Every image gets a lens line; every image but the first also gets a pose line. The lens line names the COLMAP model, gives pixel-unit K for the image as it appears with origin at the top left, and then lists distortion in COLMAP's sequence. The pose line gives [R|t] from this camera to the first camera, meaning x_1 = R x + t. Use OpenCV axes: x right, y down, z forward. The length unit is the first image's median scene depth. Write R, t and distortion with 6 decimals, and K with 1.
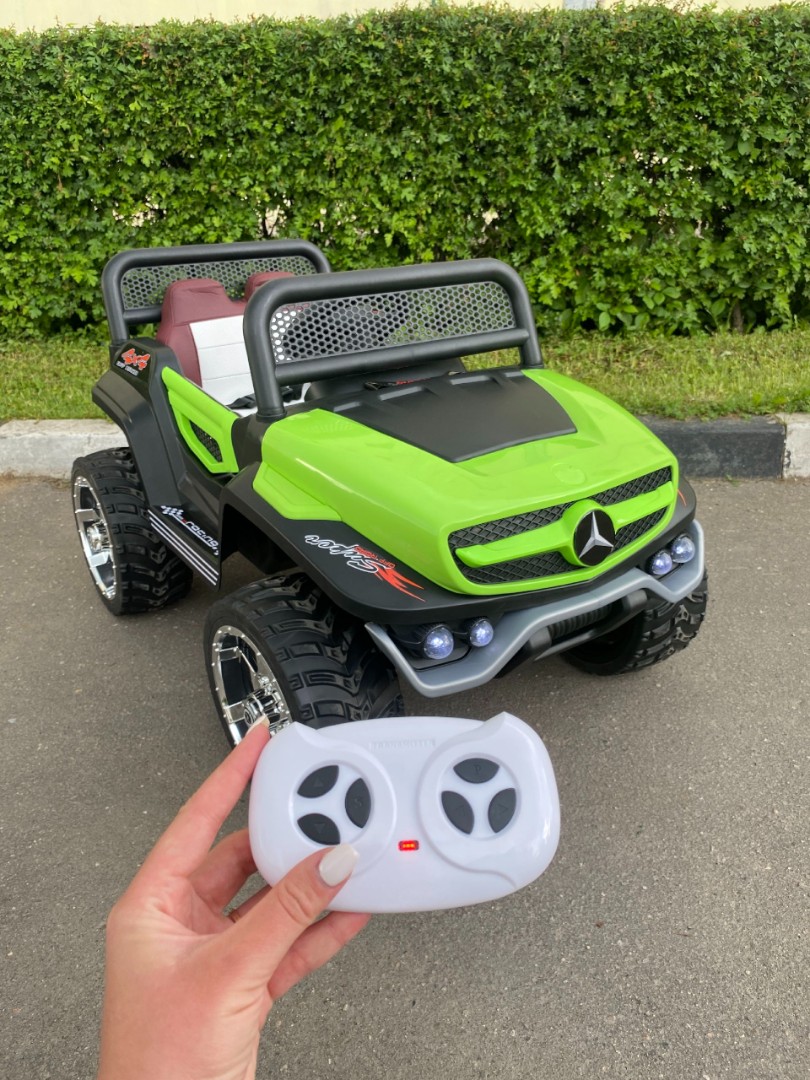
lens RADIAL K [[833.6, 0, 405.0], [0, 833.6, 540.0], [0, 0, 1]] dist [-0.004558, 0.007958]
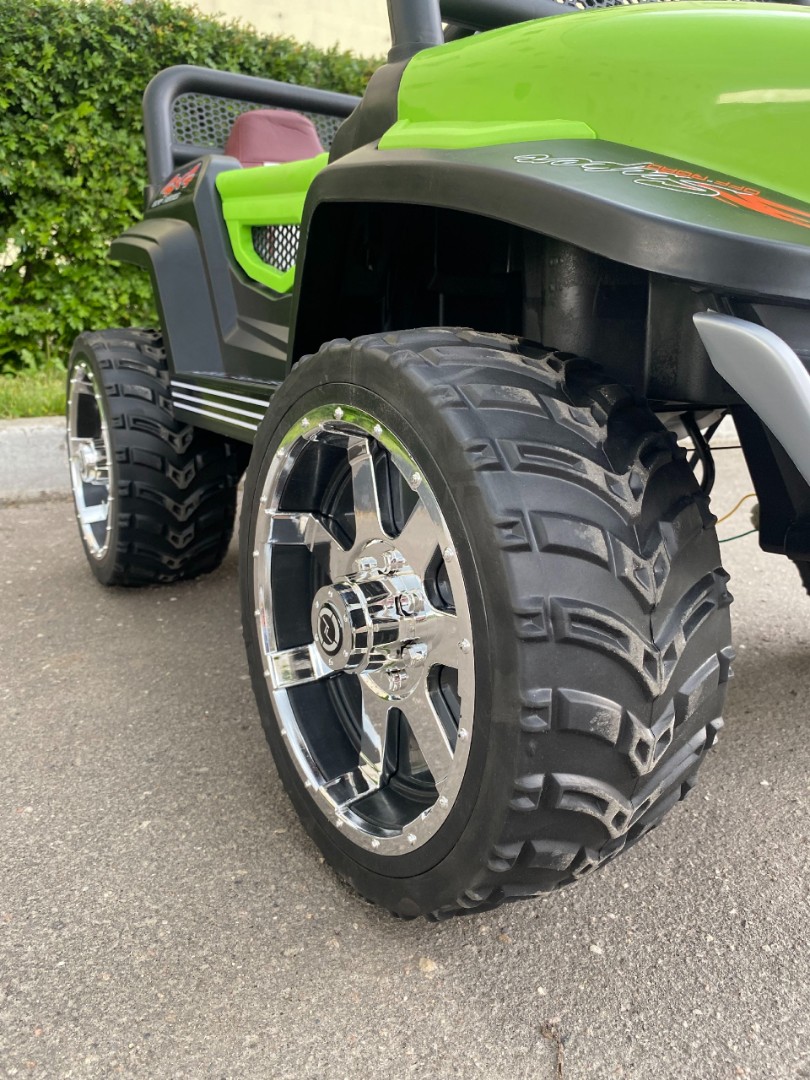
lens RADIAL K [[836.2, 0, 409.8], [0, 836.2, 537.4], [0, 0, 1]] dist [0.003252, -0.007200]
pose [[0.836919, -0.101034, 0.537921, -0.292371], [0.195305, 0.973242, -0.121066, 0.071322], [-0.511295, 0.206381, 0.834257, 0.232564]]
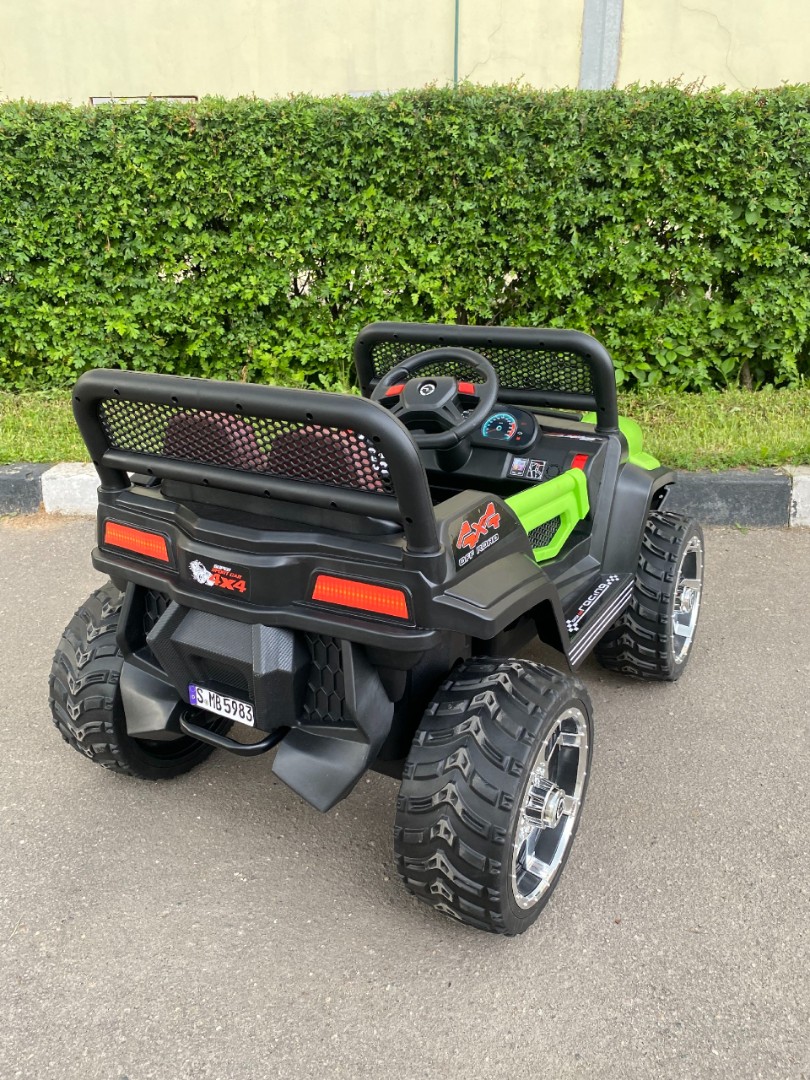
lens RADIAL K [[832.0, 0, 407.2], [0, 832.0, 544.7], [0, 0, 1]] dist [-0.005082, 0.011247]
pose [[0.999813, 0.014902, -0.012319, -0.011942], [-0.015558, 0.998365, -0.055005, 0.009958], [0.011479, 0.055186, 0.998410, -0.039364]]
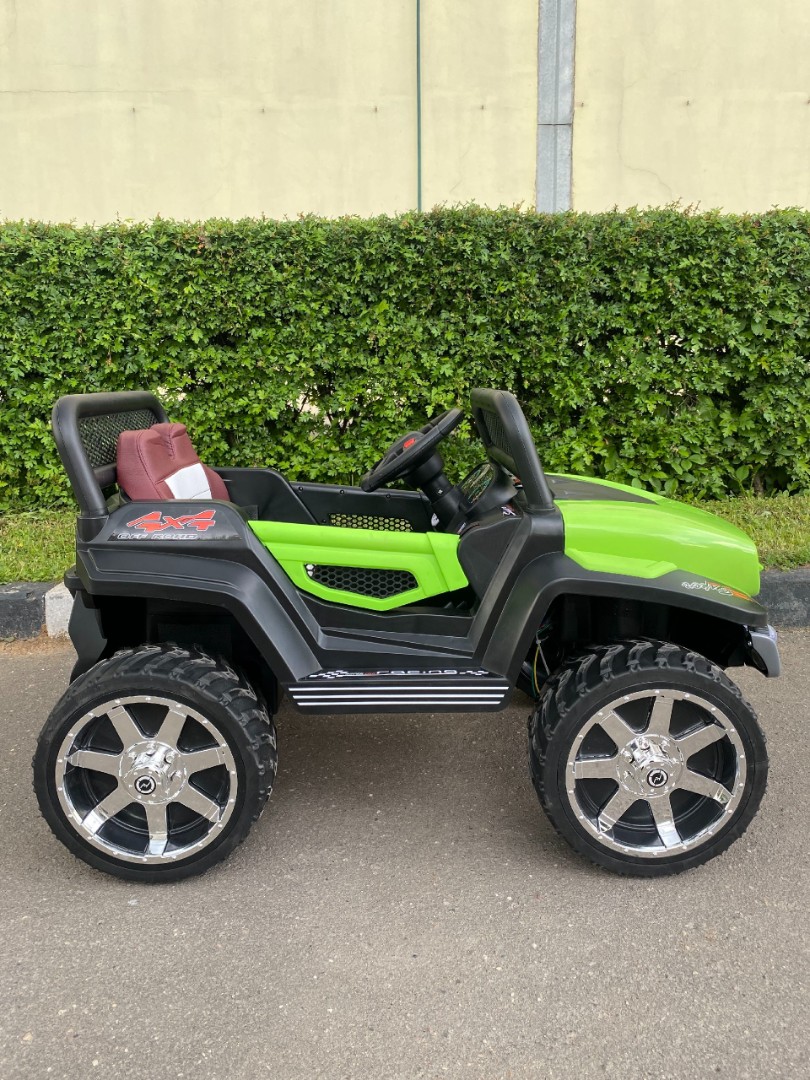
lens RADIAL K [[819.5, 0, 405.7], [0, 819.5, 540.7], [0, 0, 1]] dist [0.093658, -0.236935]
pose [[0.998682, -0.009741, 0.050395, -0.104244], [0.020638, 0.975170, -0.220495, 0.022271], [-0.046995, 0.221245, 0.974085, 0.042533]]
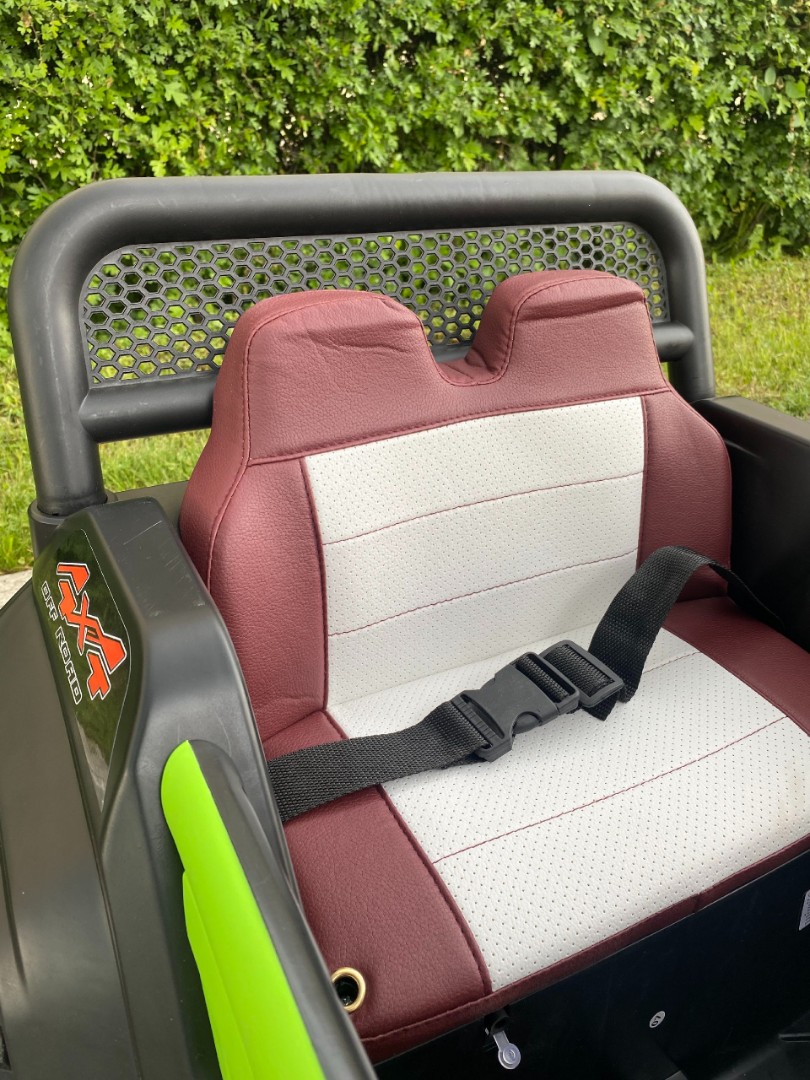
lens RADIAL K [[829.5, 0, 401.5], [0, 829.5, 522.8], [0, 0, 1]] dist [0.011851, -0.007910]
pose [[0.873859, -0.197213, 0.444384, -0.185739], [0.177220, 0.980356, 0.086577, -0.136515], [-0.452728, 0.003097, 0.891643, 0.398233]]
